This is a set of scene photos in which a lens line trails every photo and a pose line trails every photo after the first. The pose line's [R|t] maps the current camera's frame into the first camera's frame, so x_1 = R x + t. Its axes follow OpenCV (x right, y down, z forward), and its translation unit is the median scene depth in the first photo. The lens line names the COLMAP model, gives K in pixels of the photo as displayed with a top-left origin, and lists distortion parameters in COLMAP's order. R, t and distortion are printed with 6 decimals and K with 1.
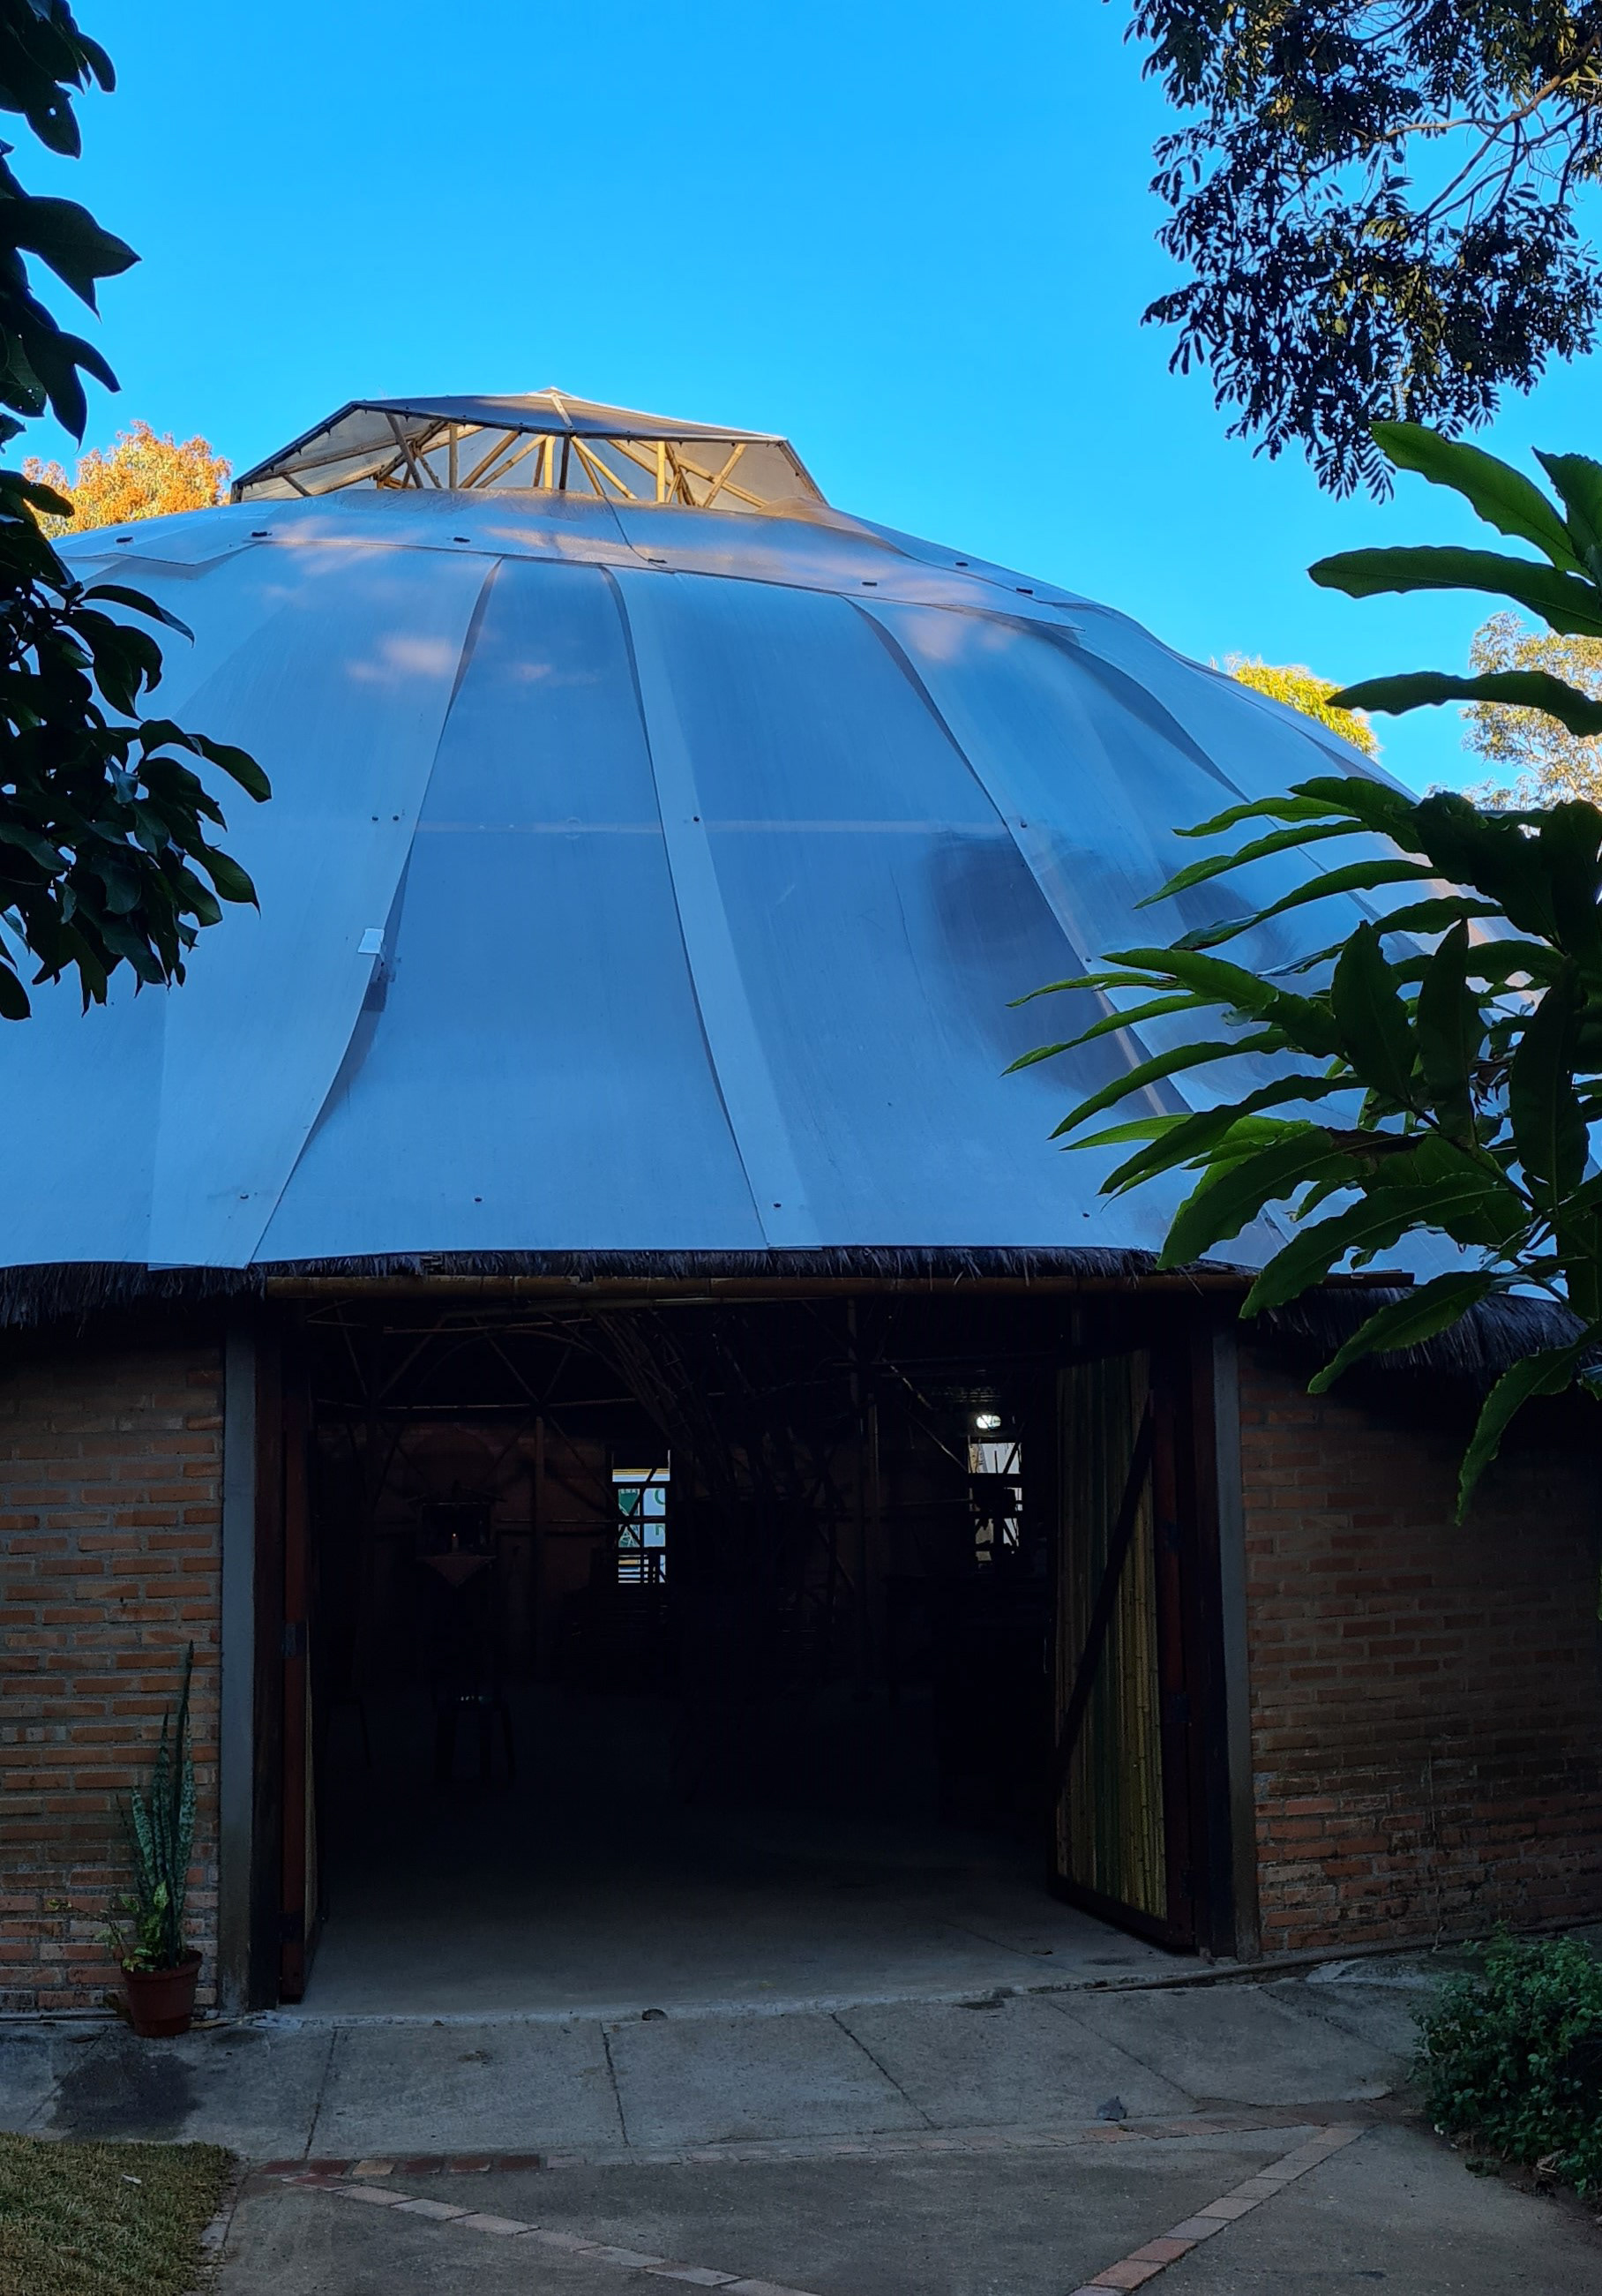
lens RADIAL K [[2663.1, 0, 804.7], [0, 2663.1, 1145.2], [0, 0, 1]] dist [0.043224, 0.000000]
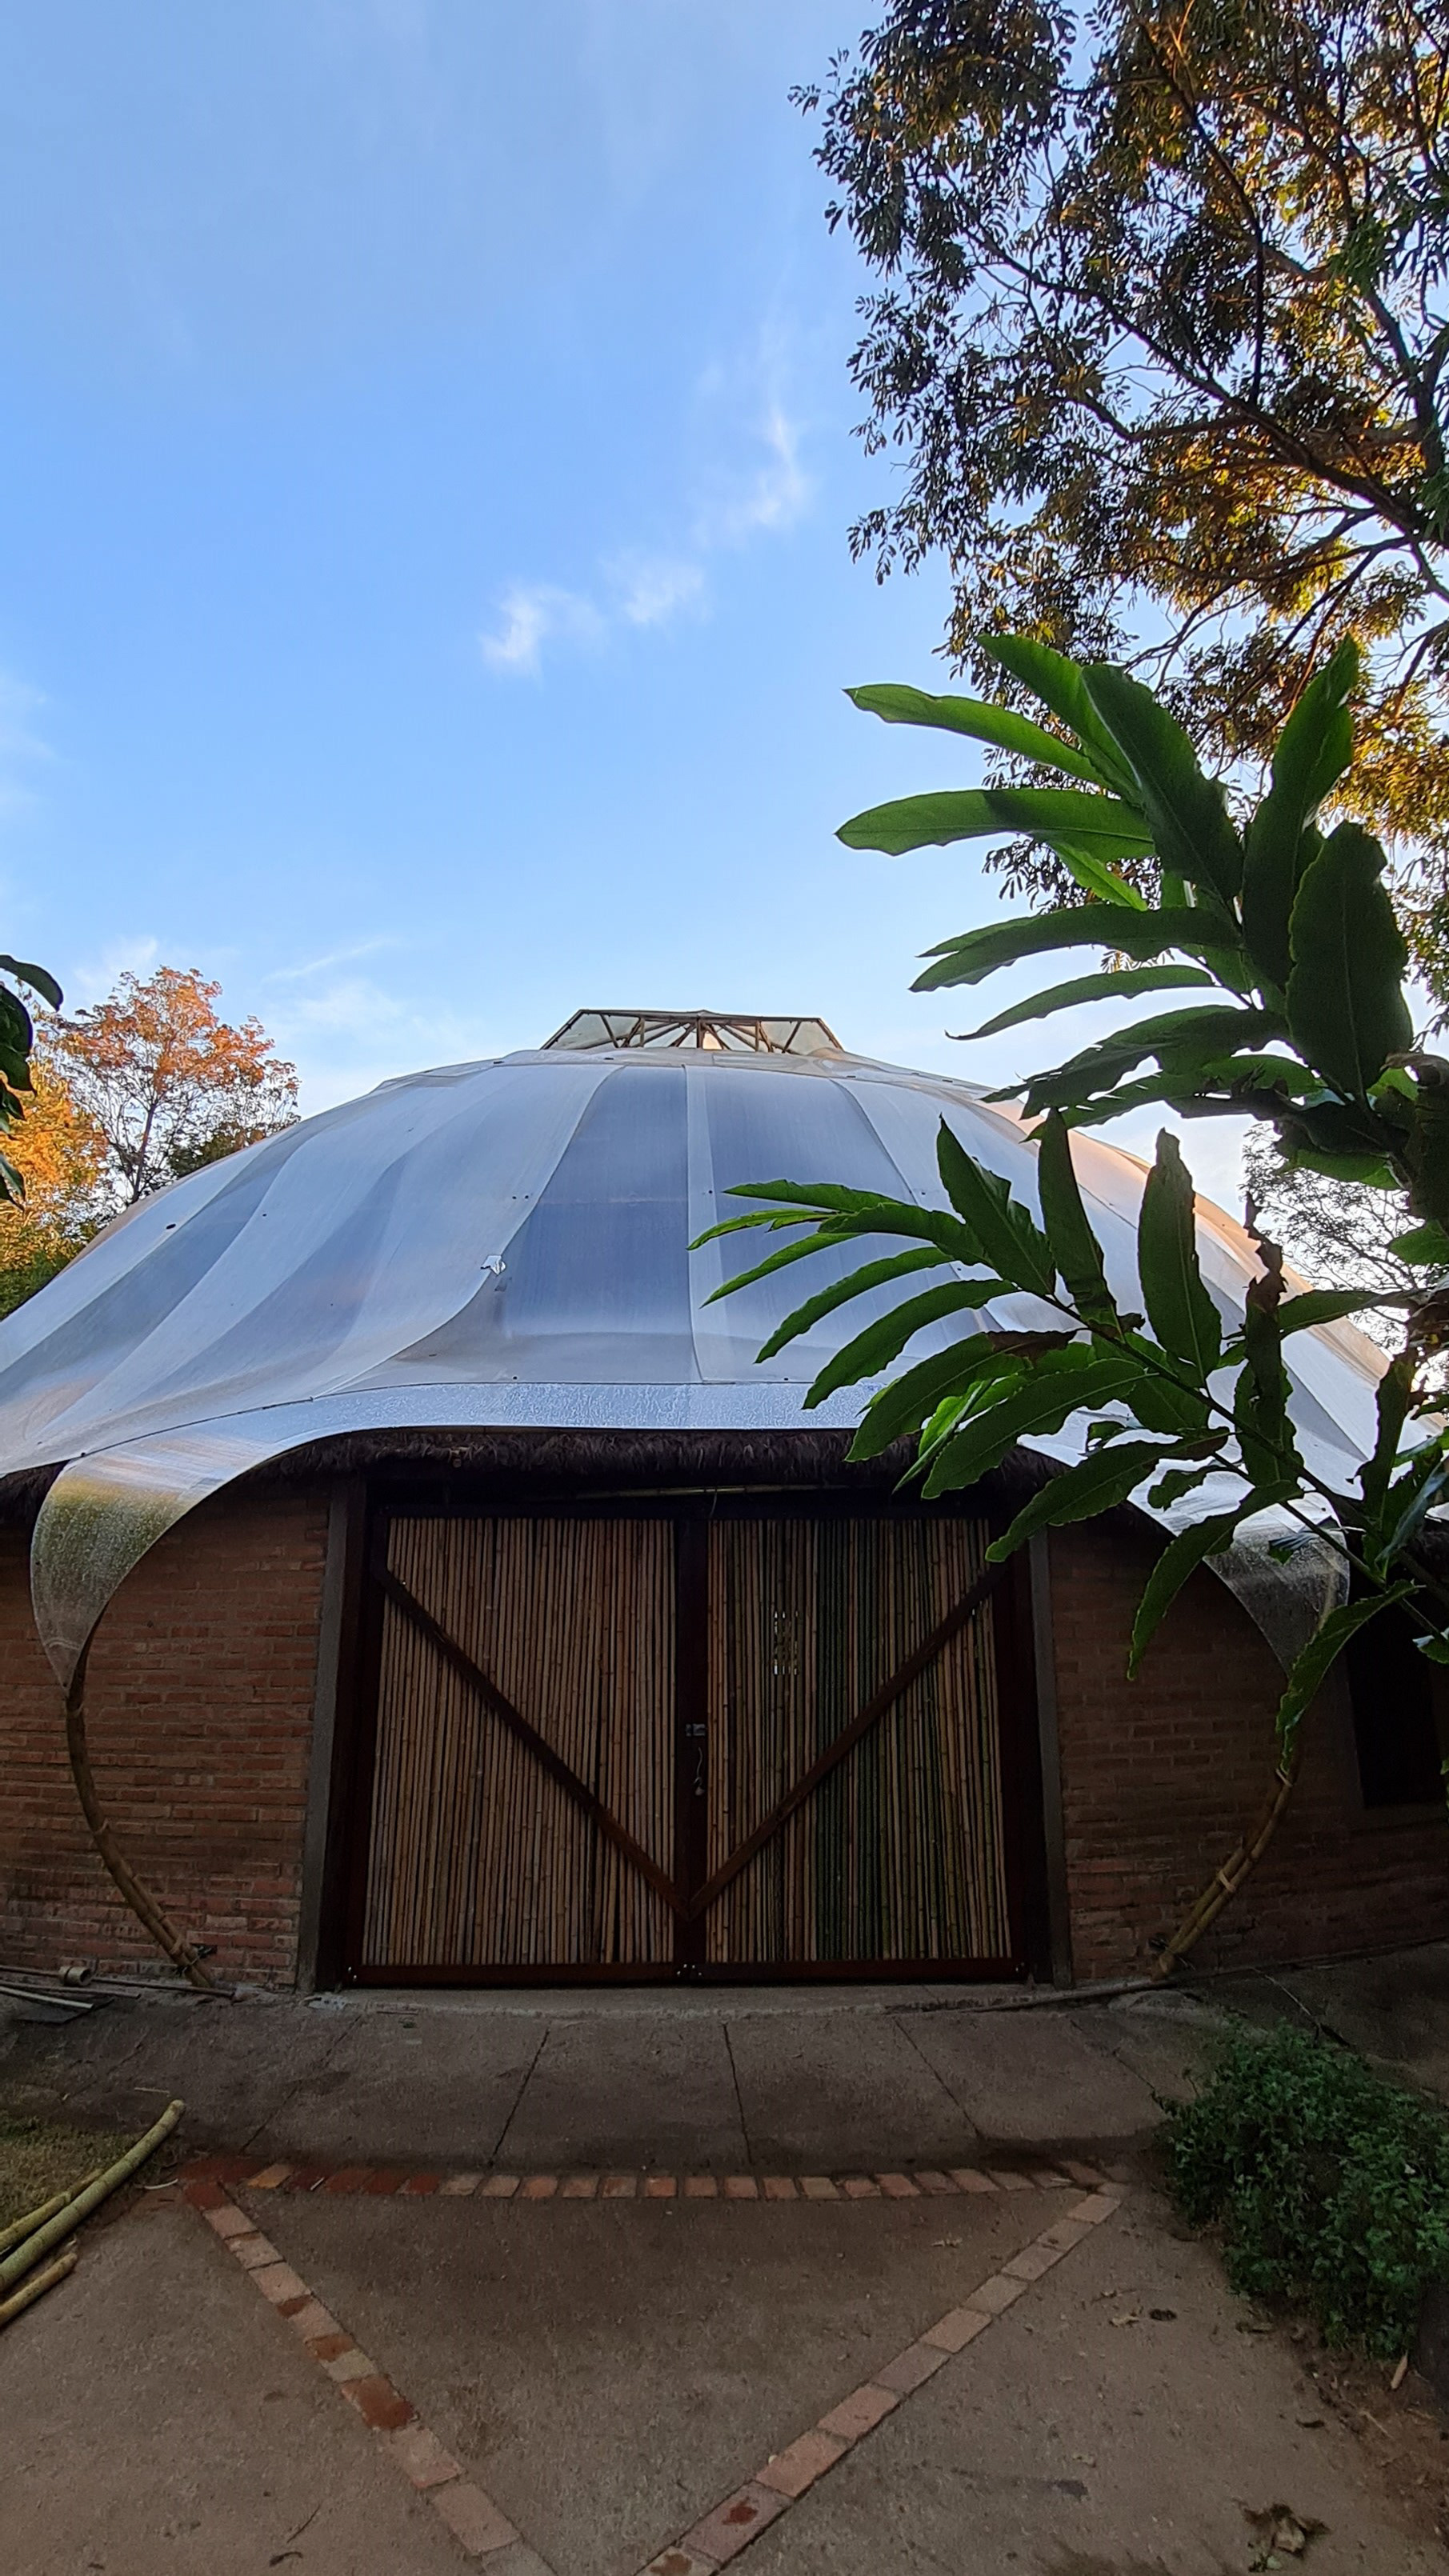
lens RADIAL K [[1281.1, 0, 720.4], [0, 1281.1, 1307.4], [0, 0, 1]] dist [0.004081, 0.000616]
pose [[0.986793, -0.021570, -0.160544, 0.105448], [0.003520, 0.993716, -0.111872, 0.039685], [0.161948, 0.109829, 0.980668, 0.306328]]
